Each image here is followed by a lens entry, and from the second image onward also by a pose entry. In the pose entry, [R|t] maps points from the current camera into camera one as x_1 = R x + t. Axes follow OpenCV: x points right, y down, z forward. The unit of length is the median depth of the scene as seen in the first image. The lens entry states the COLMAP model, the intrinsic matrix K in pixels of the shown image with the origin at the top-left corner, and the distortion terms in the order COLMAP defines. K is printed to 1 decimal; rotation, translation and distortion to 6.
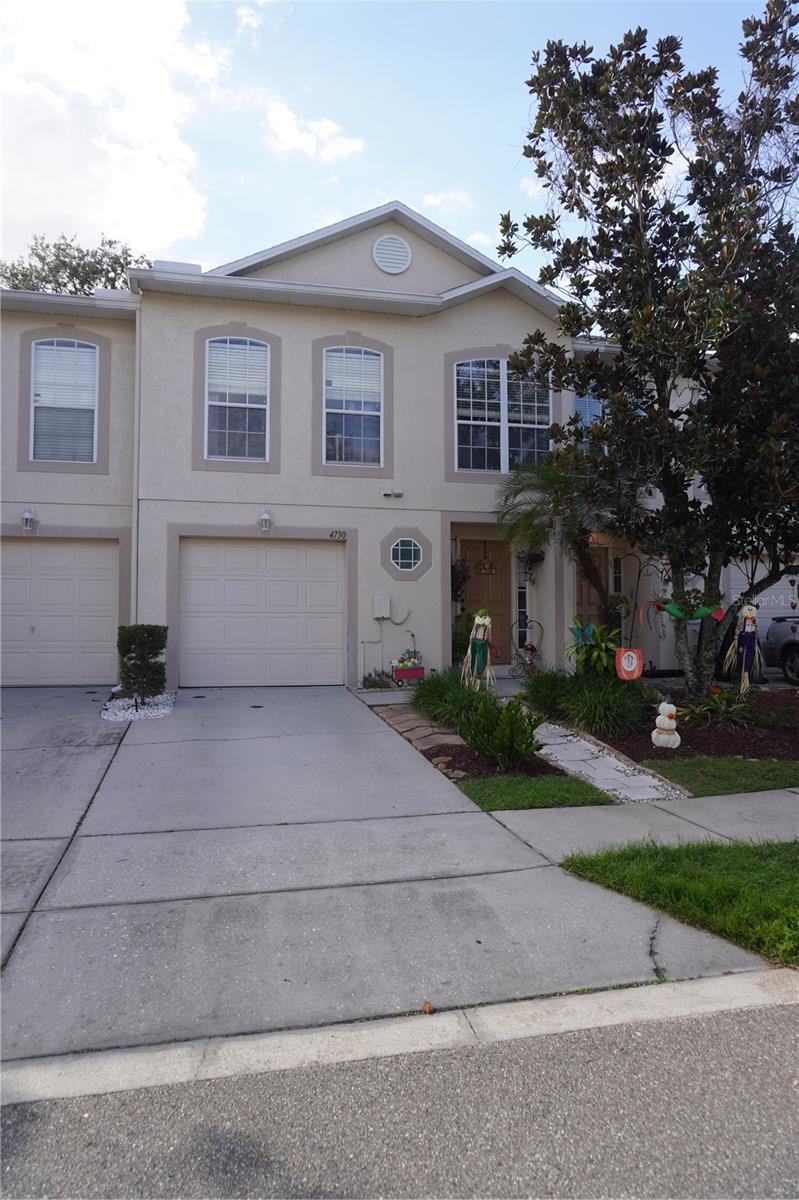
lens RADIAL K [[805.1, 0, 399.8], [0, 805.1, 596.3], [0, 0, 1]] dist [0.001165, 0.000887]
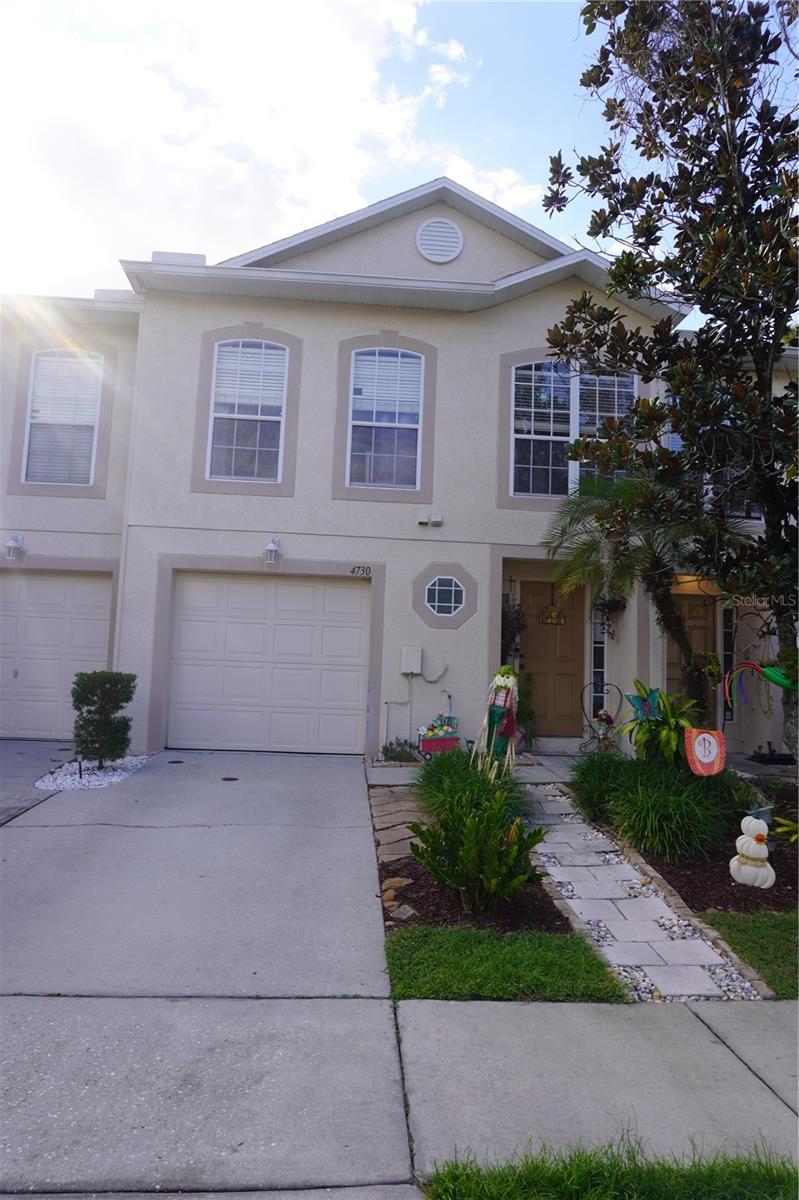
lens RADIAL K [[805.1, 0, 399.6], [0, 805.1, 603.0], [0, 0, 1]] dist [0.001165, 0.000887]
pose [[0.985123, 0.019694, -0.170719, 0.106628], [-0.030209, 0.997788, -0.059216, 0.004353], [0.169175, 0.063492, 0.983539, 0.201860]]
